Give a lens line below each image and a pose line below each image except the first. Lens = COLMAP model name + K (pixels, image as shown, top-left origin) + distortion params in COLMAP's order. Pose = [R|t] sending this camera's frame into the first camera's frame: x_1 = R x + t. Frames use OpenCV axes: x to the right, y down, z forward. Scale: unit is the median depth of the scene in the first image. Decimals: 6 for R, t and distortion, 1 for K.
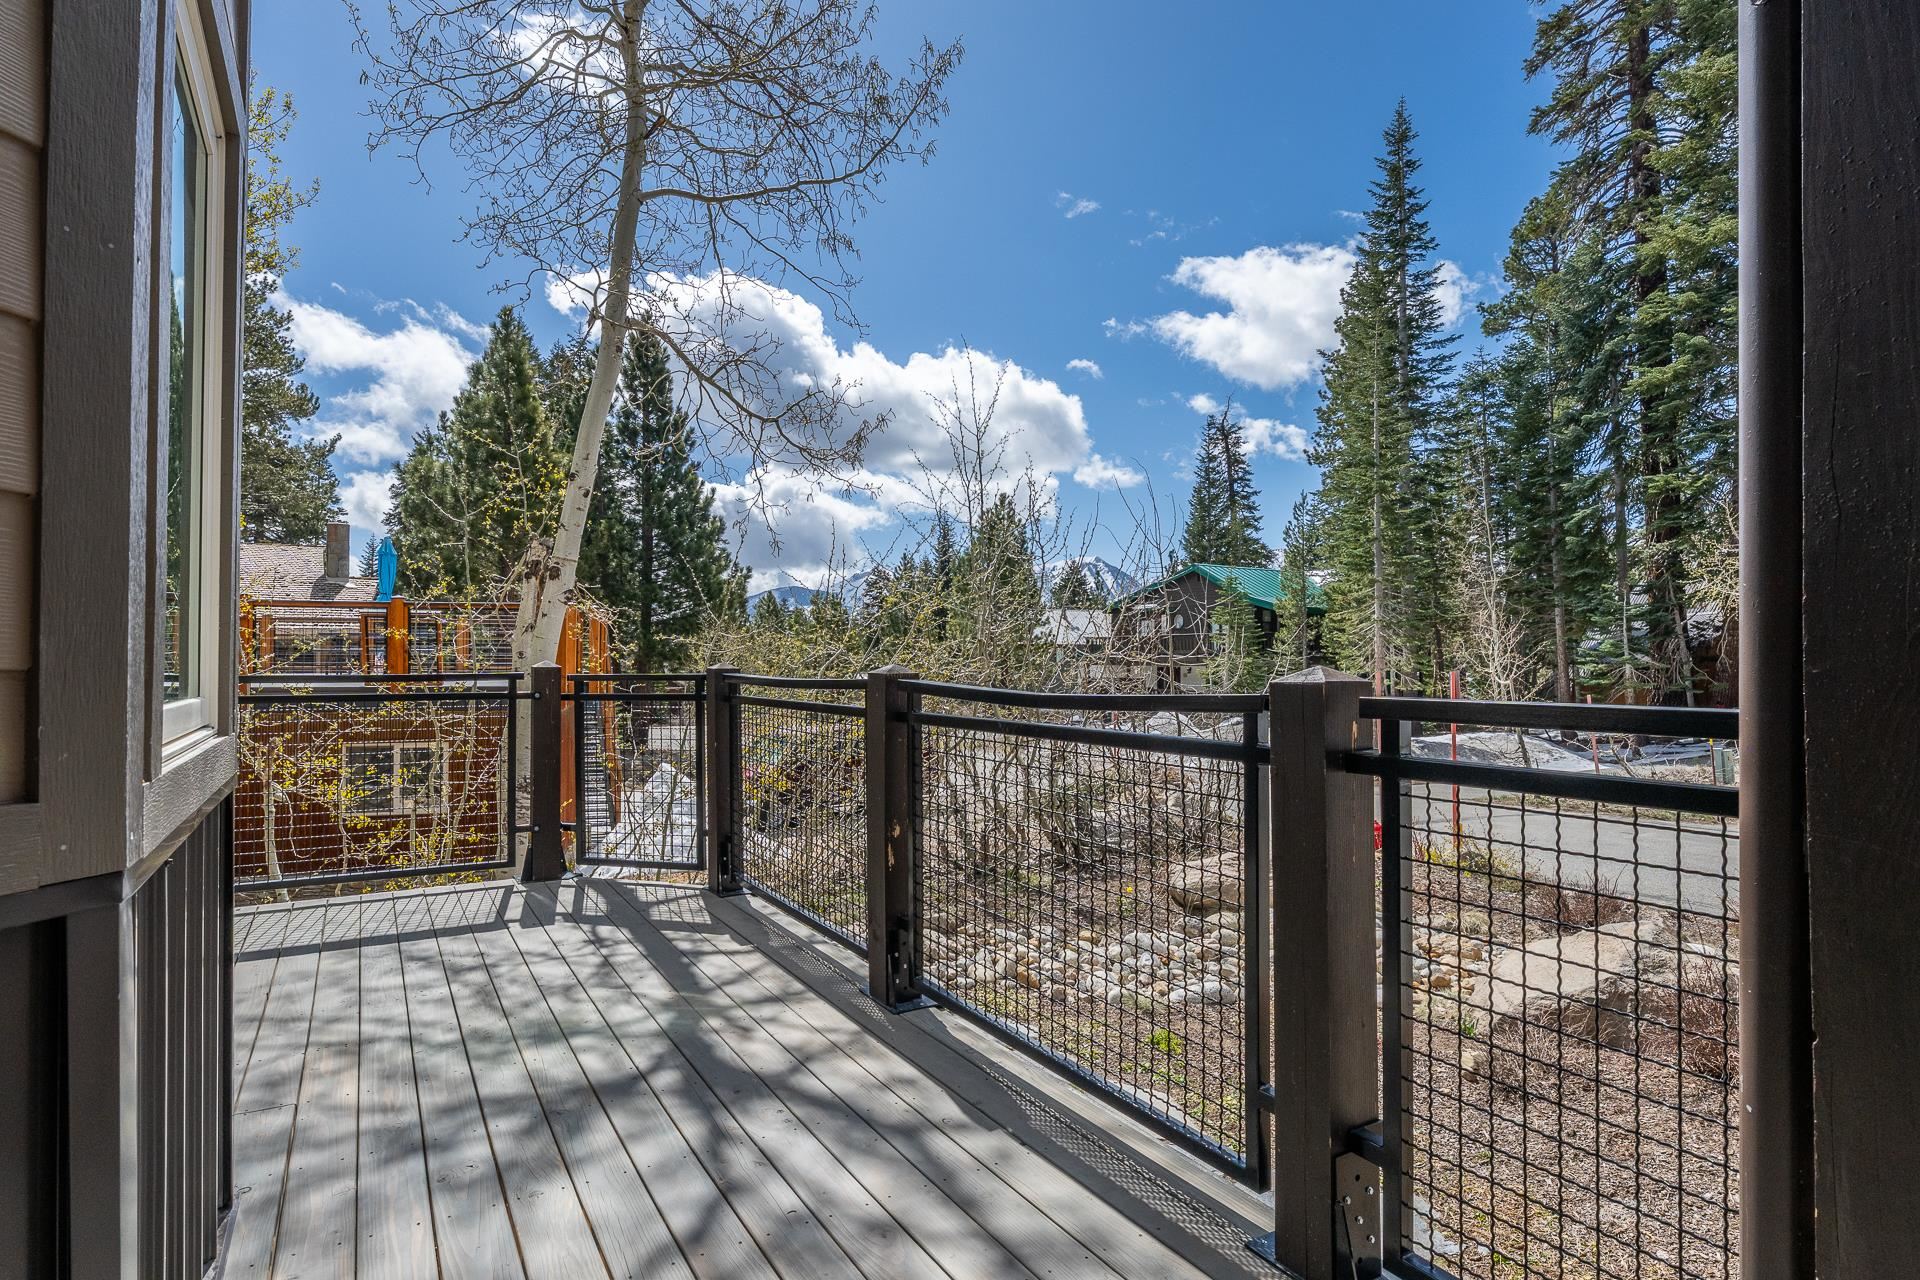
lens RADIAL K [[1002.6, 0, 965.3], [0, 1002.6, 650.1], [0, 0, 1]] dist [-0.002141, -0.001840]
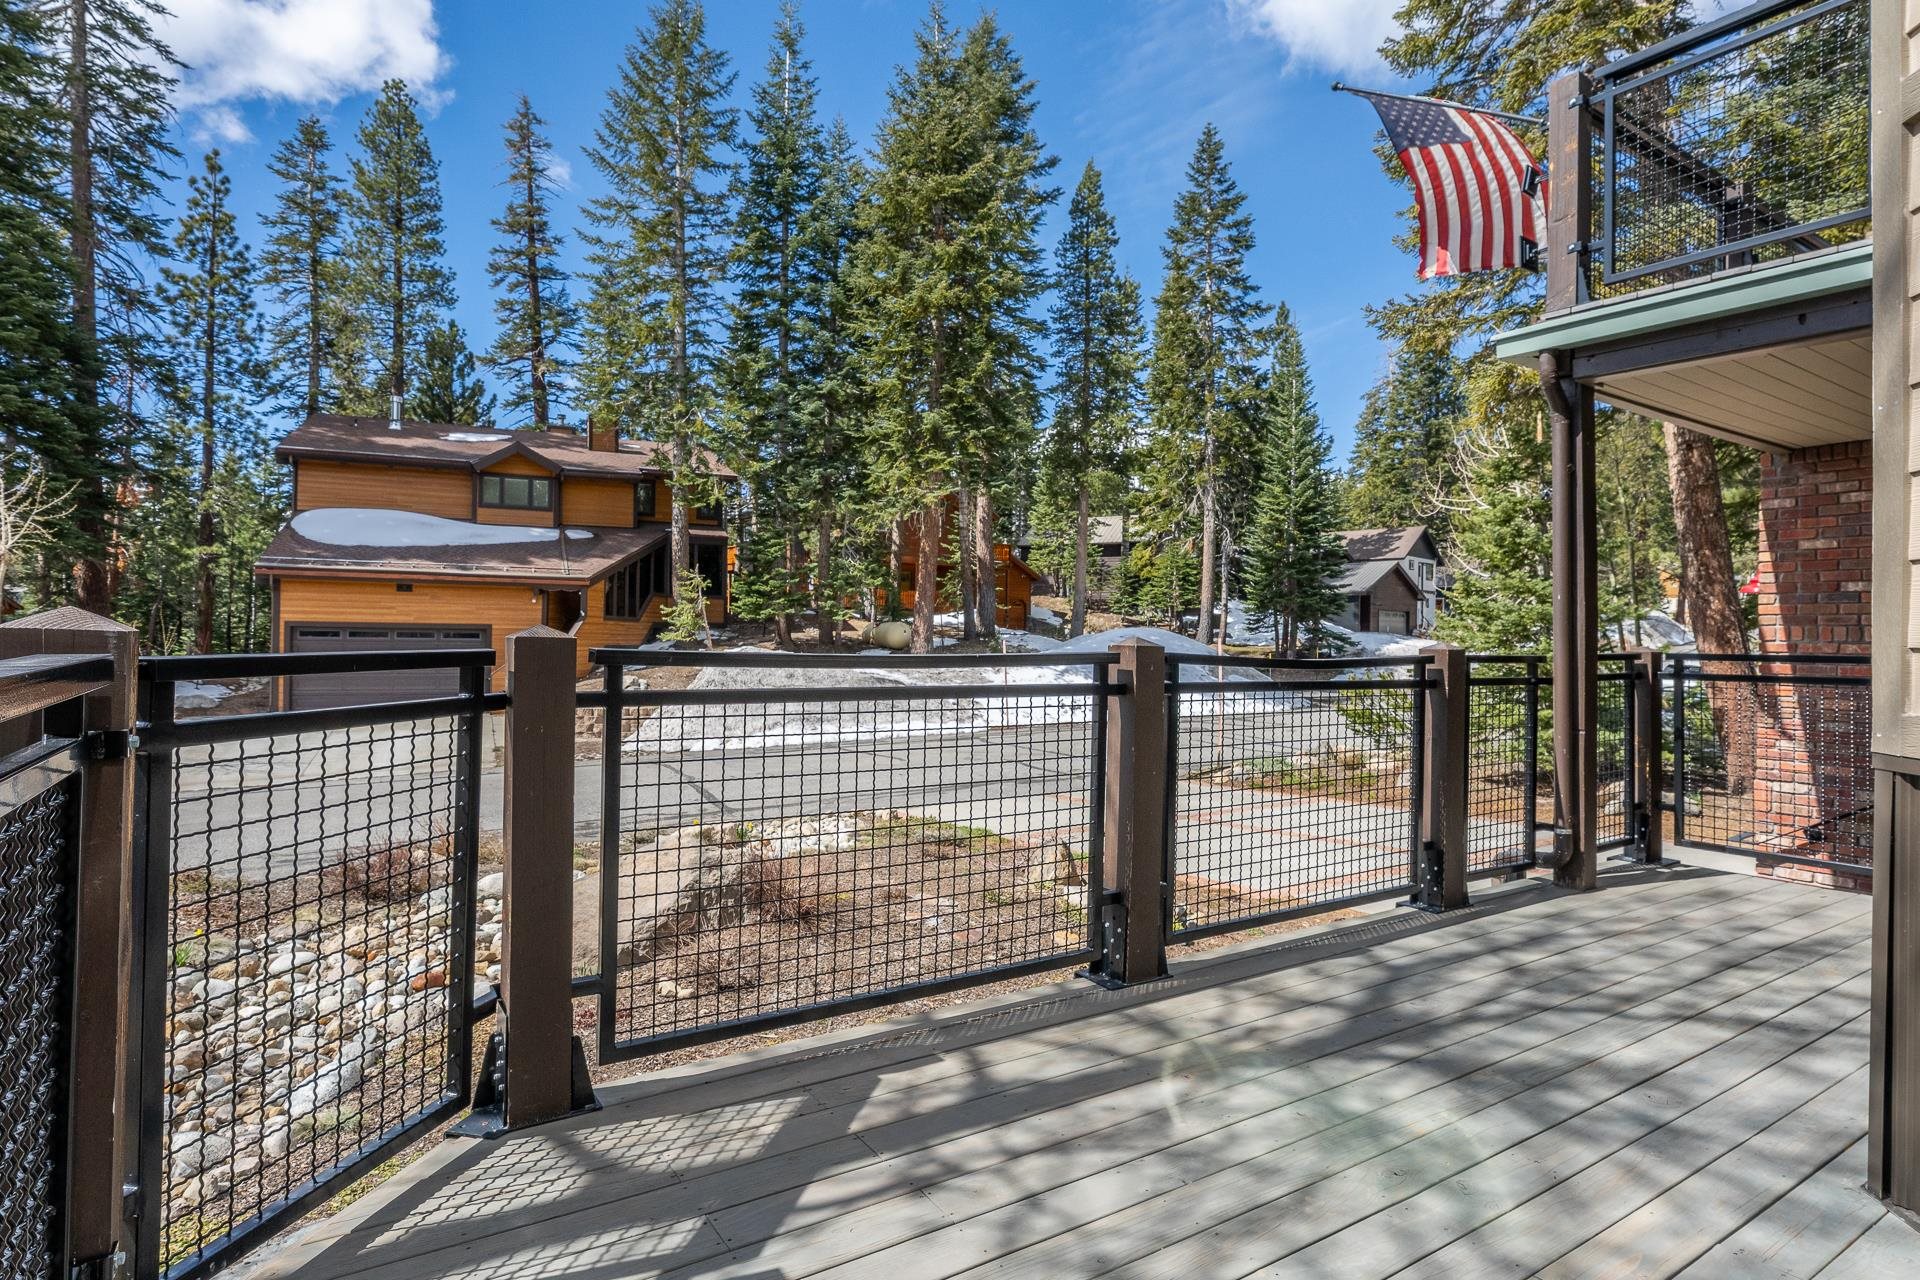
lens RADIAL K [[1002.6, 0, 972.0], [0, 1002.6, 637.2], [0, 0, 1]] dist [-0.002141, -0.001840]
pose [[-0.038314, -0.001198, 0.999265, -0.106914], [-0.026629, 0.999645, 0.000177, 0.001995], [-0.998911, -0.026603, -0.038333, 0.122861]]
